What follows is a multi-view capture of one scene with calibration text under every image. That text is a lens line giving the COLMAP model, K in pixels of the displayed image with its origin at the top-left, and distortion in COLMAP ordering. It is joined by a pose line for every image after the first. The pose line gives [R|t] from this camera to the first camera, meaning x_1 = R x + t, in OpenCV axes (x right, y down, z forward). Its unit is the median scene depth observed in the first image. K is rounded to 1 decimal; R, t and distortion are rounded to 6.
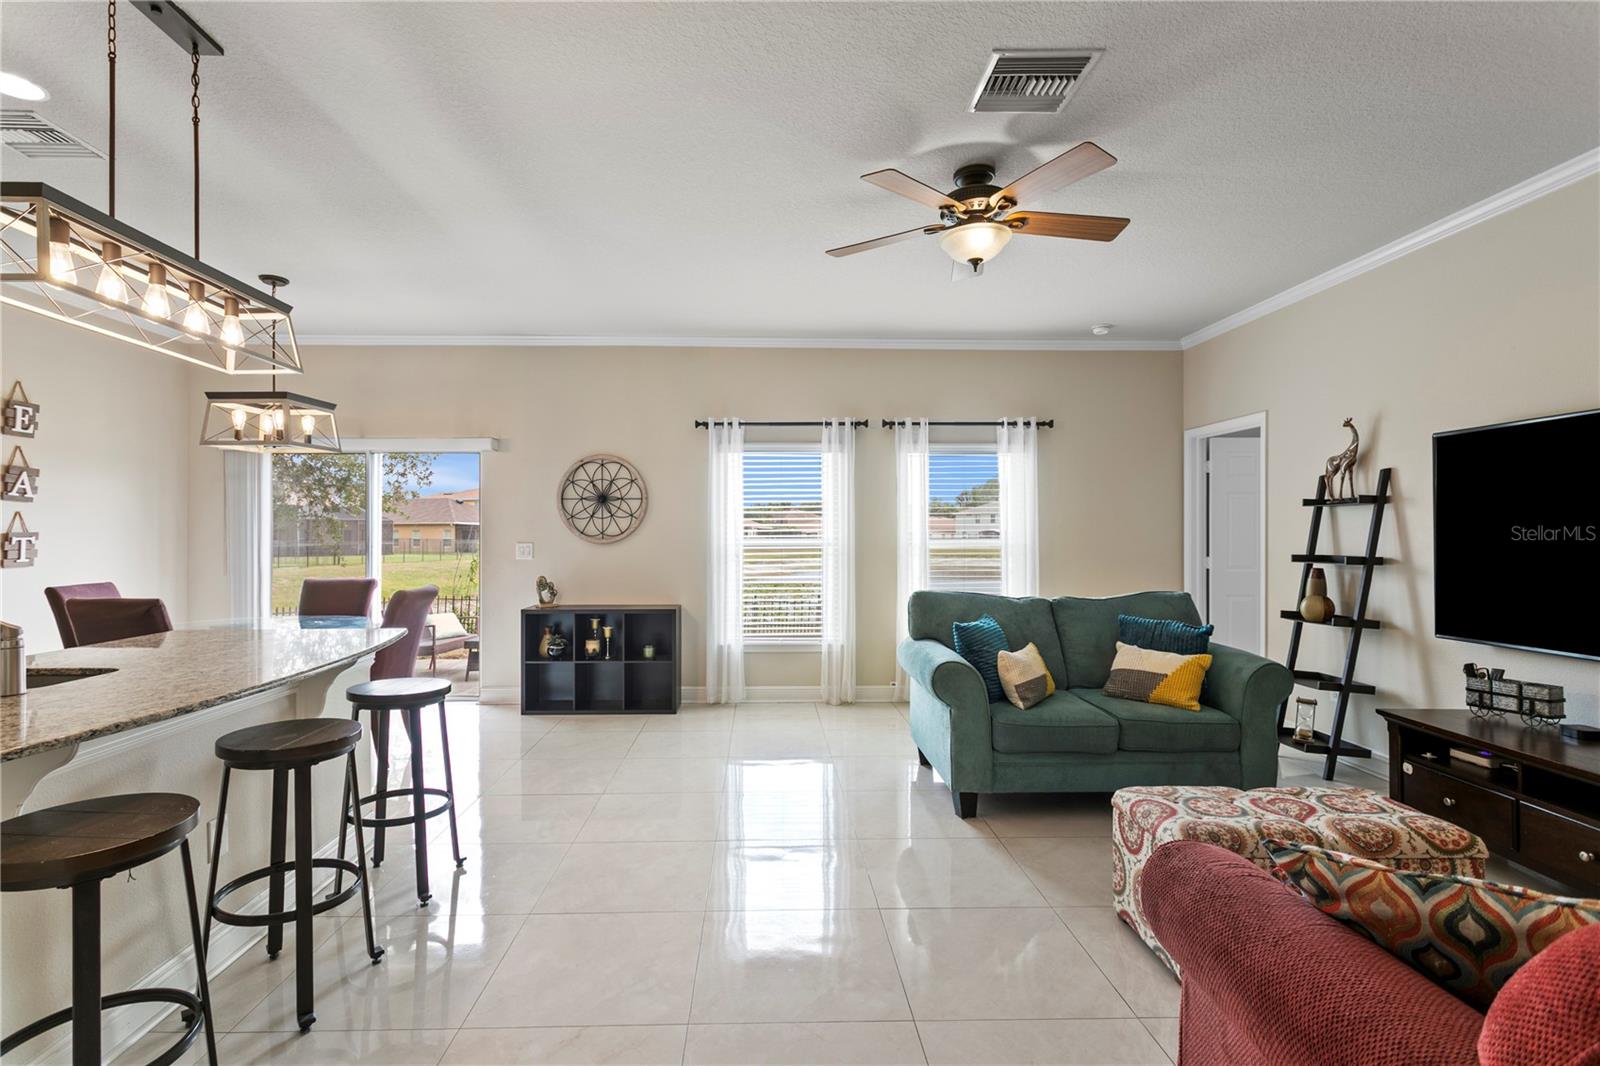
lens RADIAL K [[762.1, 0, 758.1], [0, 762.1, 525.0], [0, 0, 1]] dist [0.017549, 0.000746]
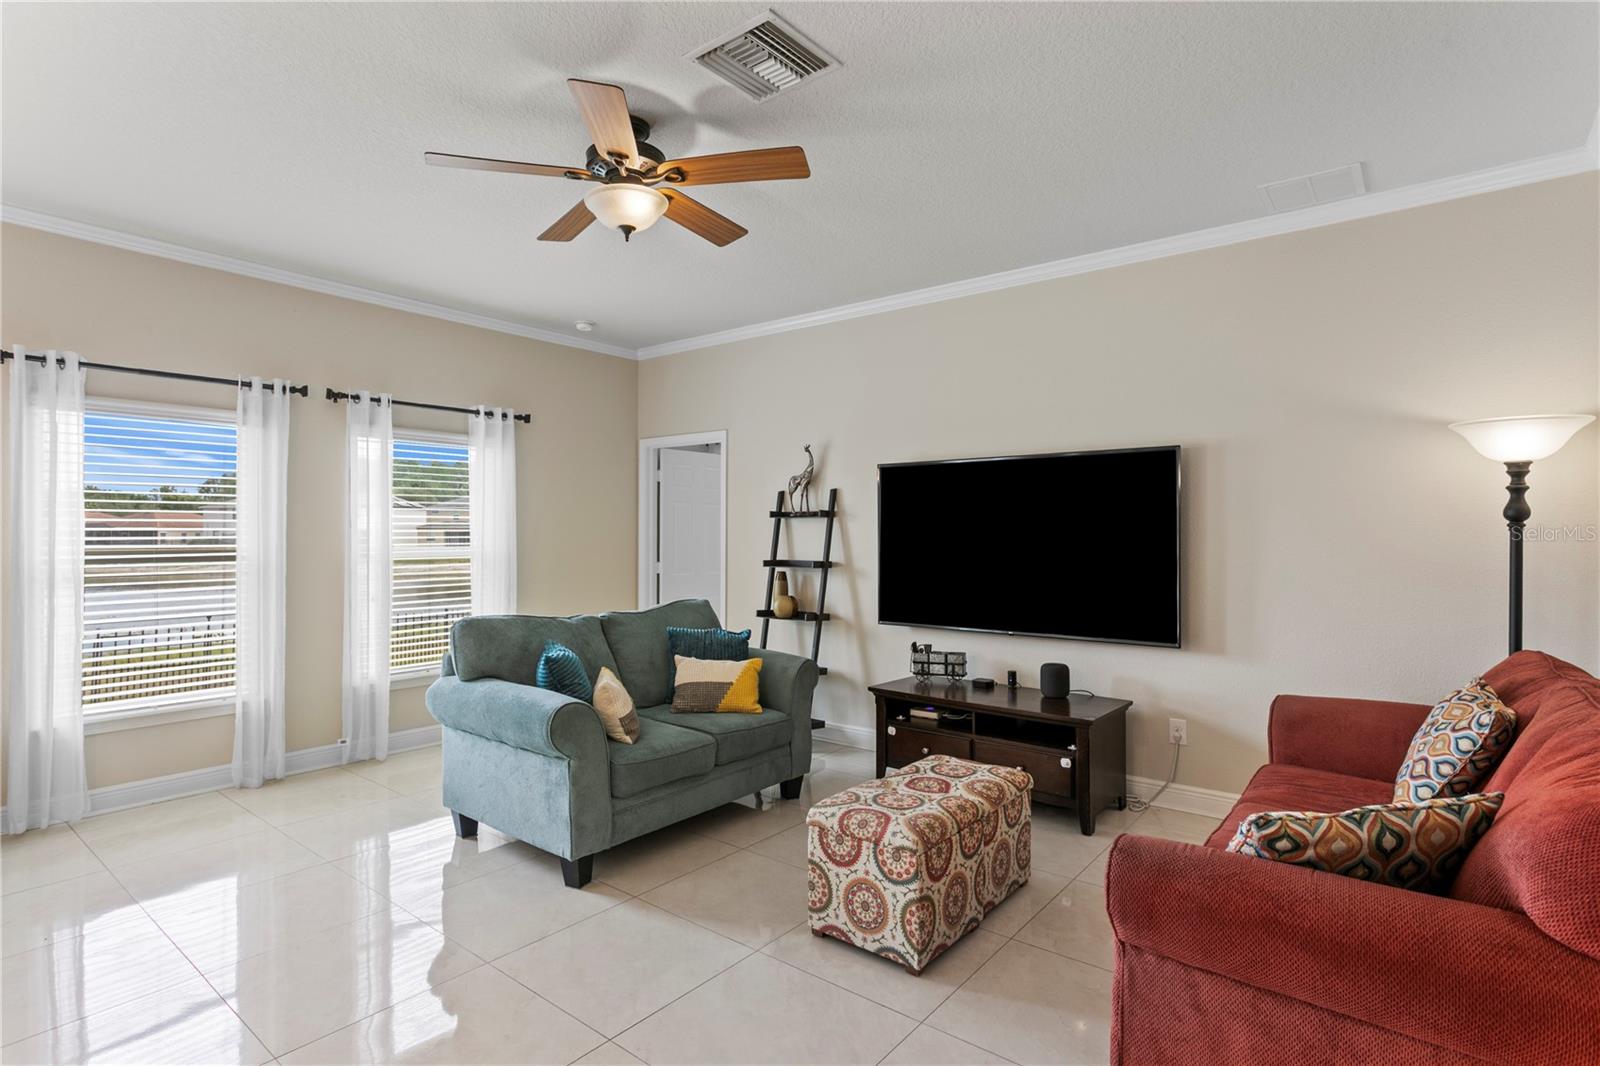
lens RADIAL K [[820.5, 0, 789.7], [0, 820.5, 526.2], [0, 0, 1]] dist [-0.009204, 0.003141]
pose [[0.649884, 0.008776, 0.759983, -0.229823], [-0.010478, 0.999942, -0.002588, -0.010193], [-0.759961, -0.006281, 0.649938, 0.212581]]
